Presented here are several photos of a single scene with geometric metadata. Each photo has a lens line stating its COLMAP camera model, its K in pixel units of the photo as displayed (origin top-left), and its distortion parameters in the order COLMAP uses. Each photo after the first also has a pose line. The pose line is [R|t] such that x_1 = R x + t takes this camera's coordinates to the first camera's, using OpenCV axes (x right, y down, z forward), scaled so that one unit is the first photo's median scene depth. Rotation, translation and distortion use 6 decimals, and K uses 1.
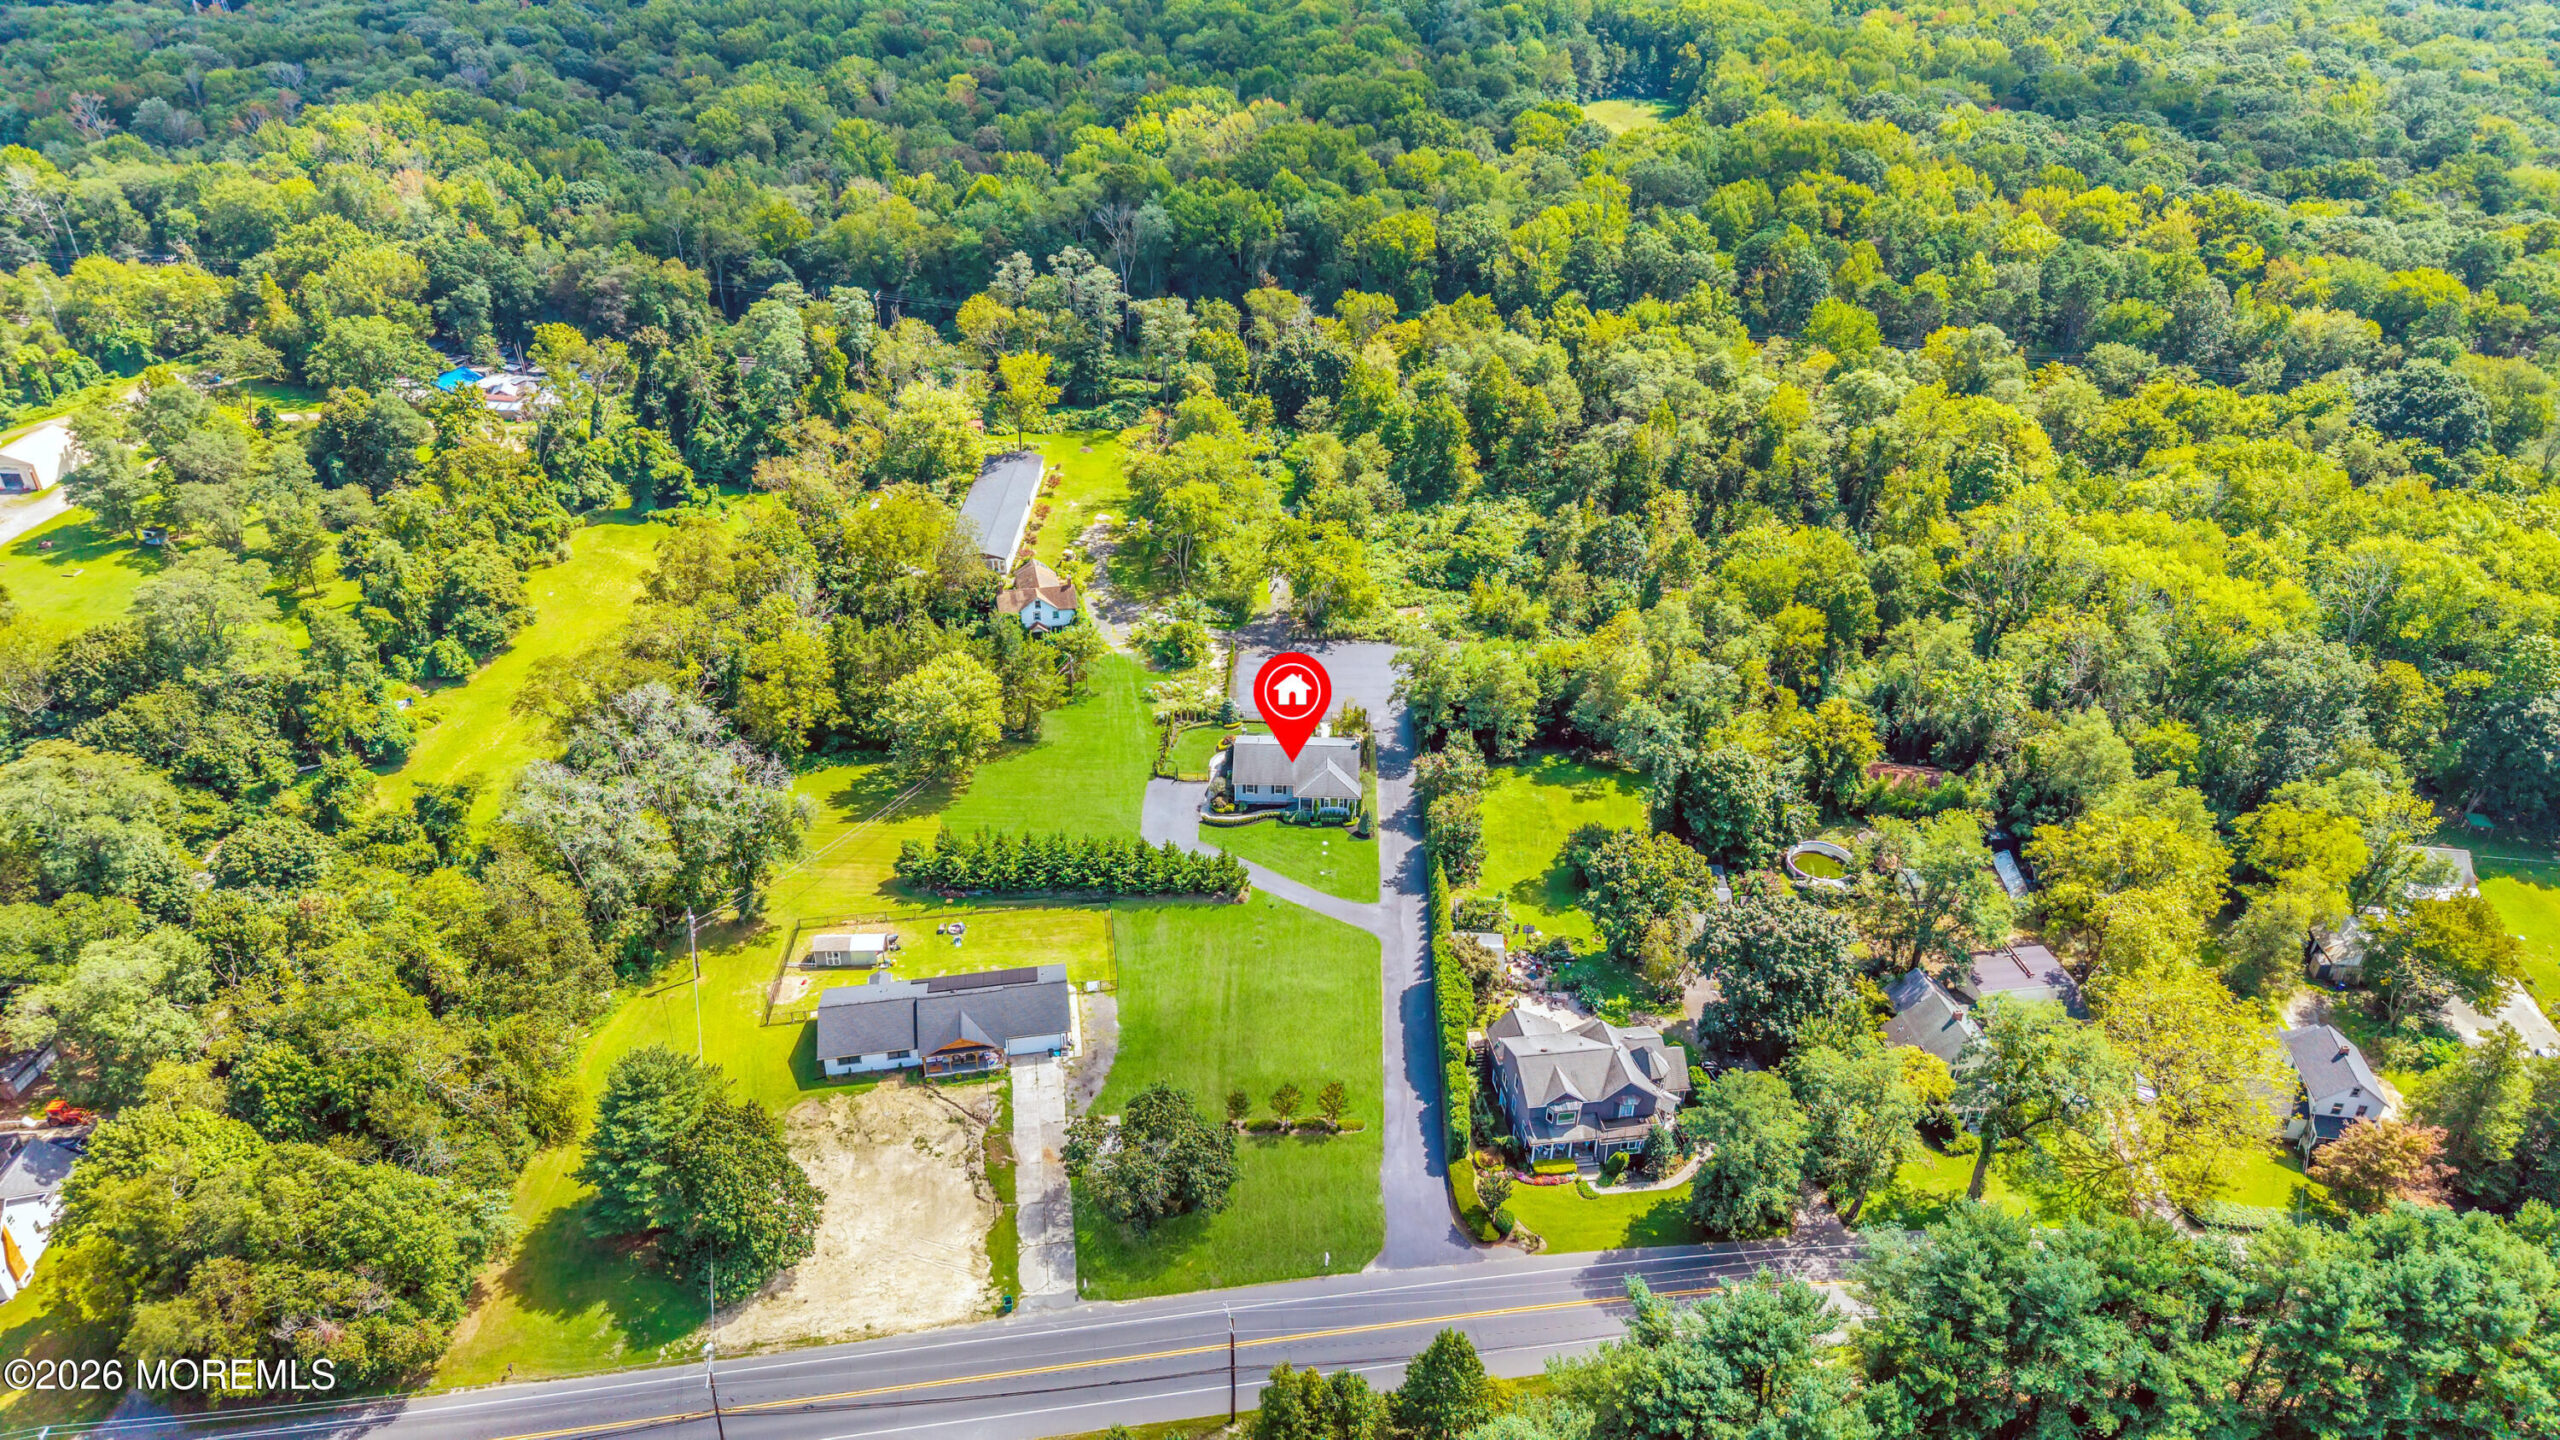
lens RADIAL K [[1705.7, 0, 1280.0], [0, 1705.7, 723.1], [0, 0, 1]] dist [-0.002869, 0.007902]
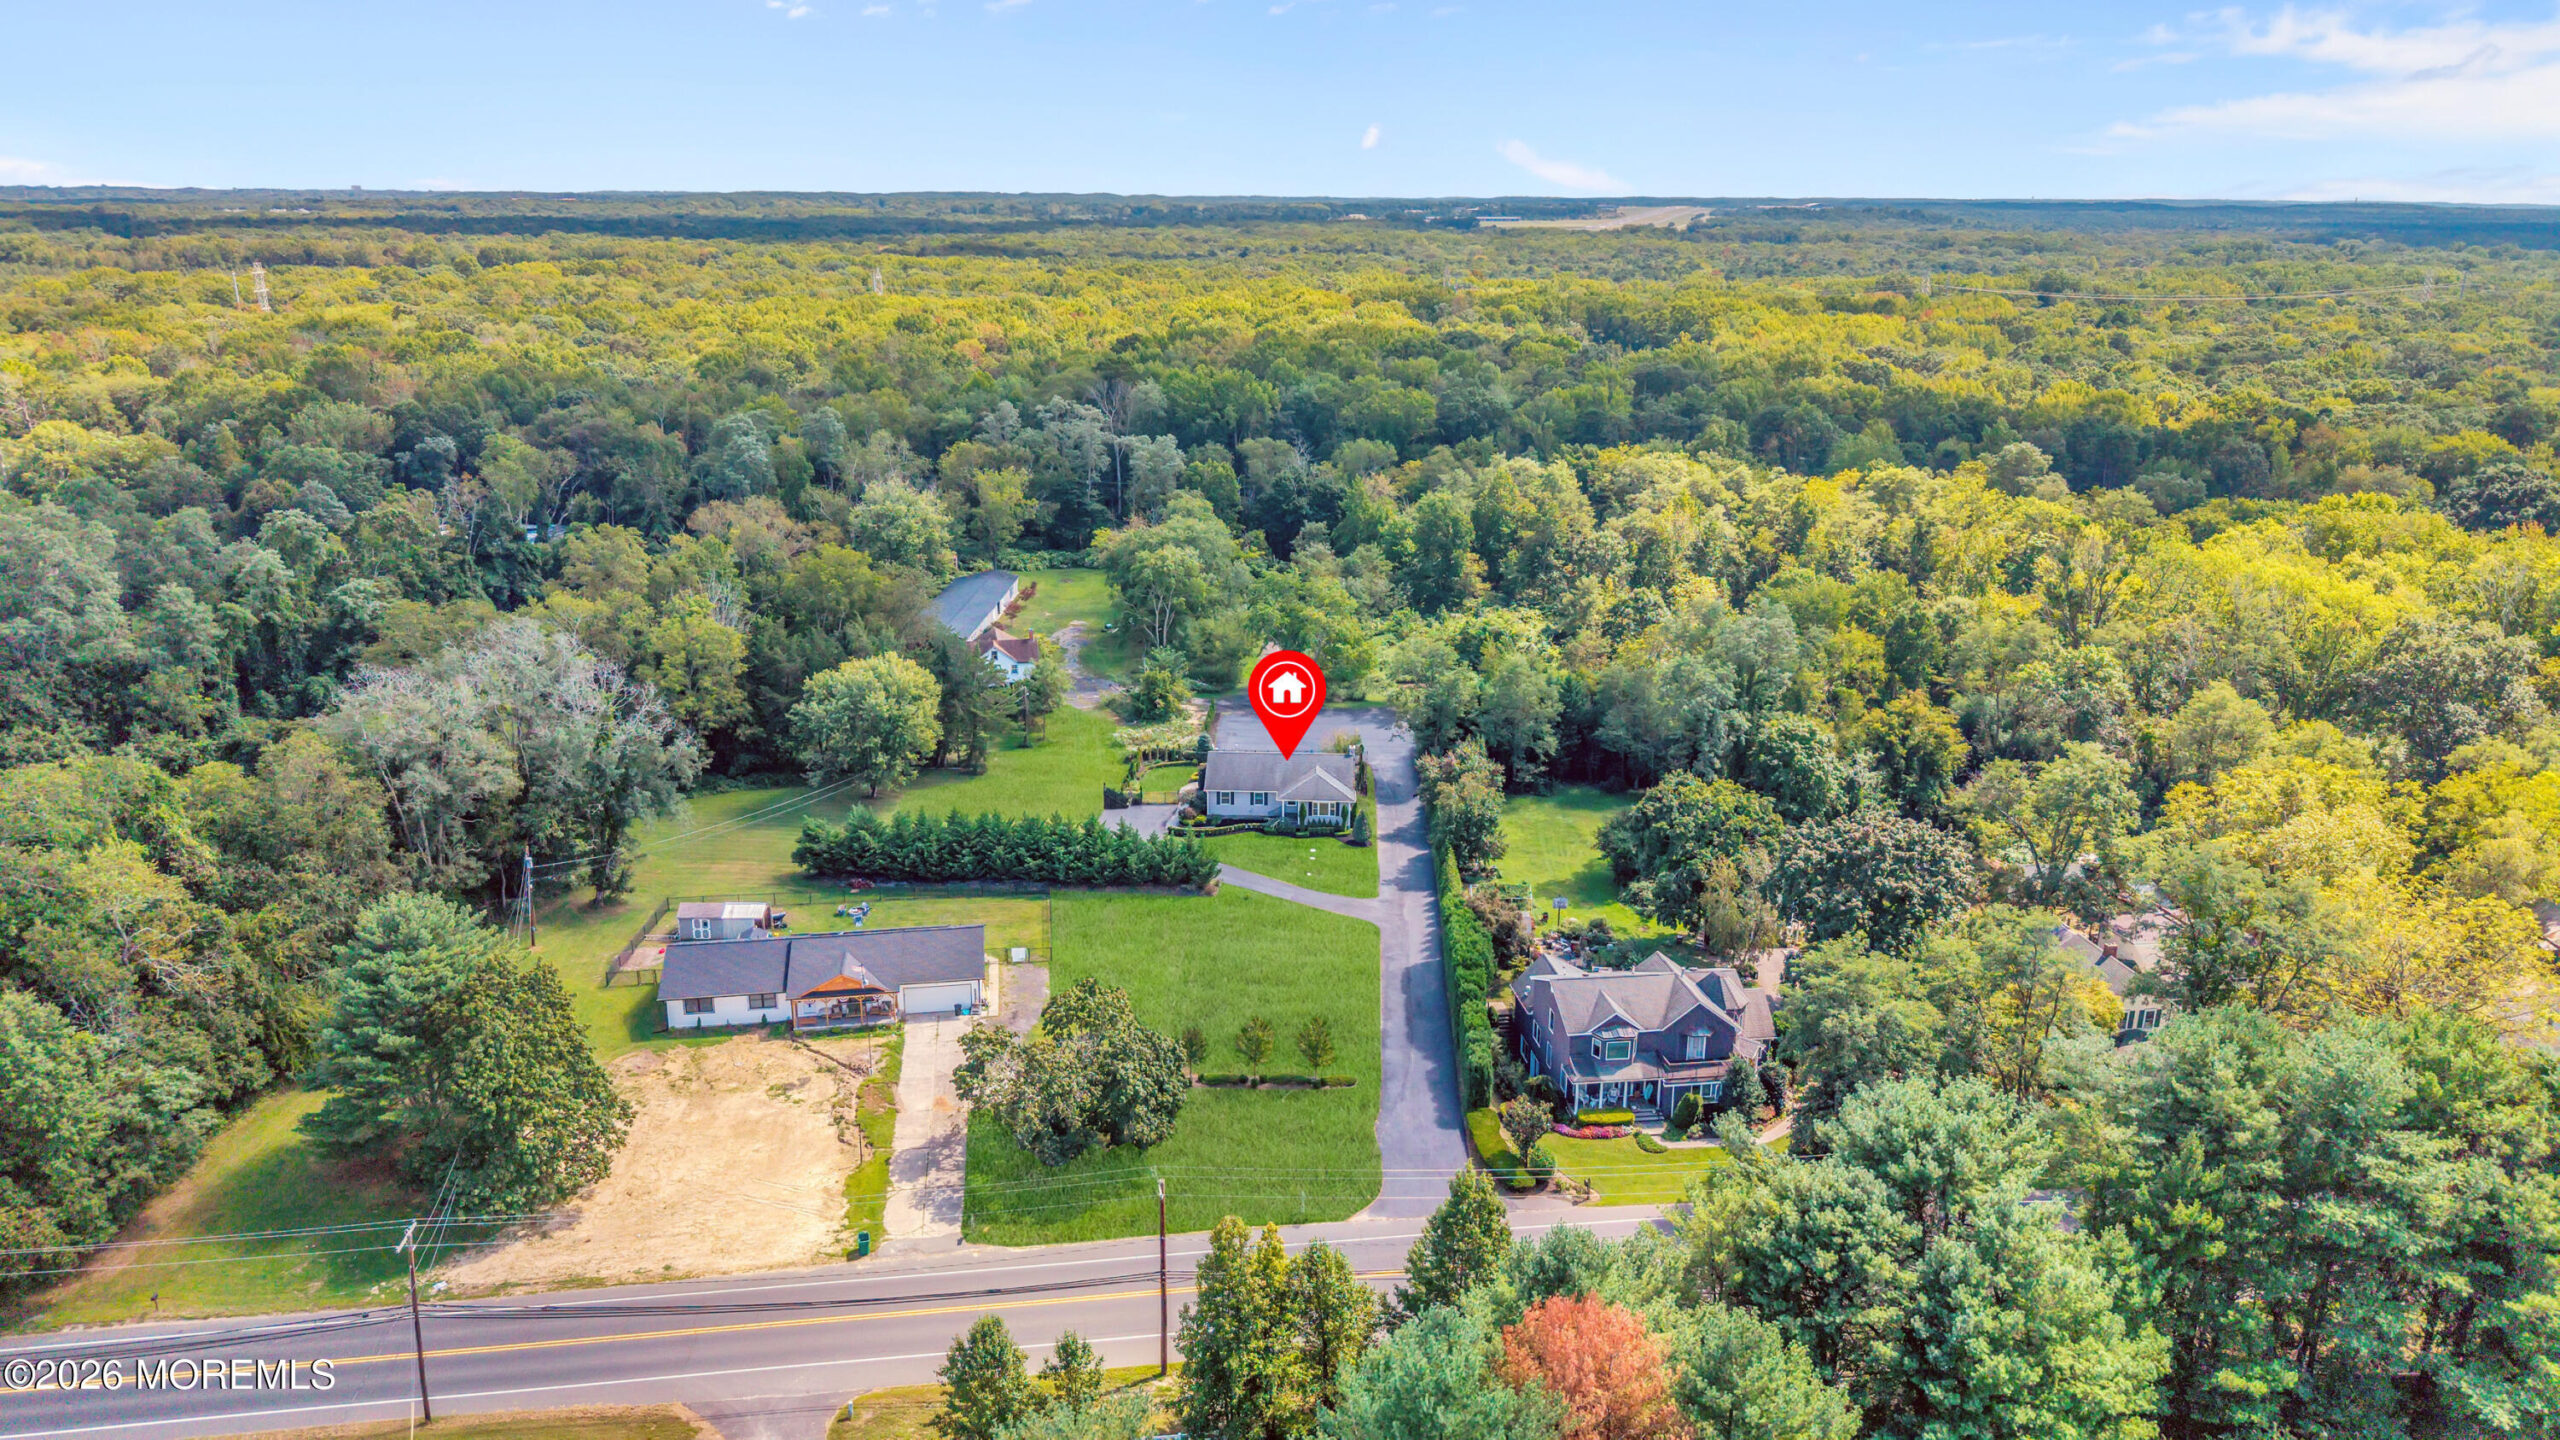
lens RADIAL K [[1705.7, 0, 1280.7], [0, 1705.7, 730.1], [0, 0, 1]] dist [-0.002869, 0.007902]
pose [[0.999974, 0.003946, -0.006104, 0.018111], [-0.005272, 0.971923, -0.235239, 0.243839], [0.005005, 0.235265, 0.971918, 0.198181]]
